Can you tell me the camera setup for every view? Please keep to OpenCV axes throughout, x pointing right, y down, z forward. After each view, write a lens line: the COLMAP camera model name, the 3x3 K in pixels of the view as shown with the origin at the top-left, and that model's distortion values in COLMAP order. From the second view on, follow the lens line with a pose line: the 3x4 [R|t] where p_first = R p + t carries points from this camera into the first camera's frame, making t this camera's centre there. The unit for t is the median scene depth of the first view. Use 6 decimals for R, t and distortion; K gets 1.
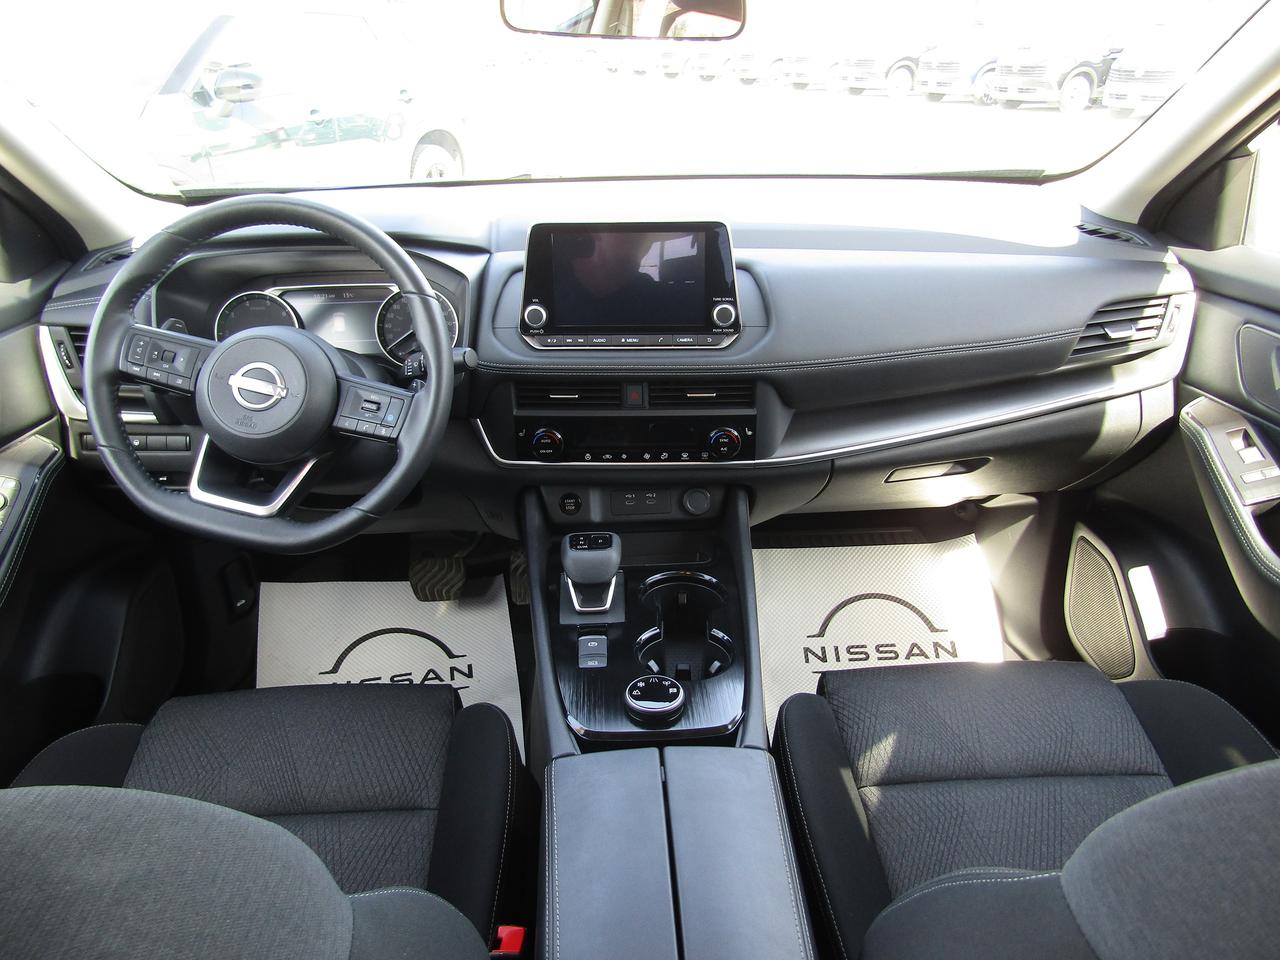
lens RADIAL K [[914.9, 0, 636.4], [0, 914.9, 480.0], [0, 0, 1]] dist [-0.006744, 0.000479]
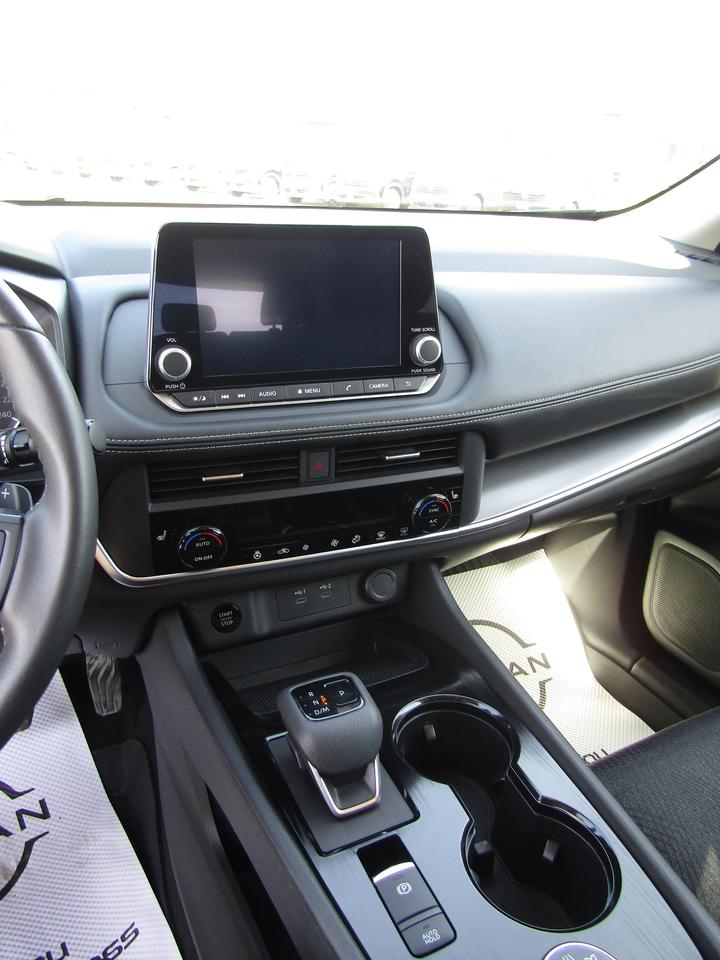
lens RADIAL K [[686.2, 0, 364.0], [0, 686.2, 483.0], [0, 0, 1]] dist [-0.006744, 0.000479]
pose [[0.920518, -0.114202, 0.373637, -0.175873], [0.116949, 0.993019, 0.015392, -0.082592], [-0.372787, 0.029528, 0.927447, 0.476209]]
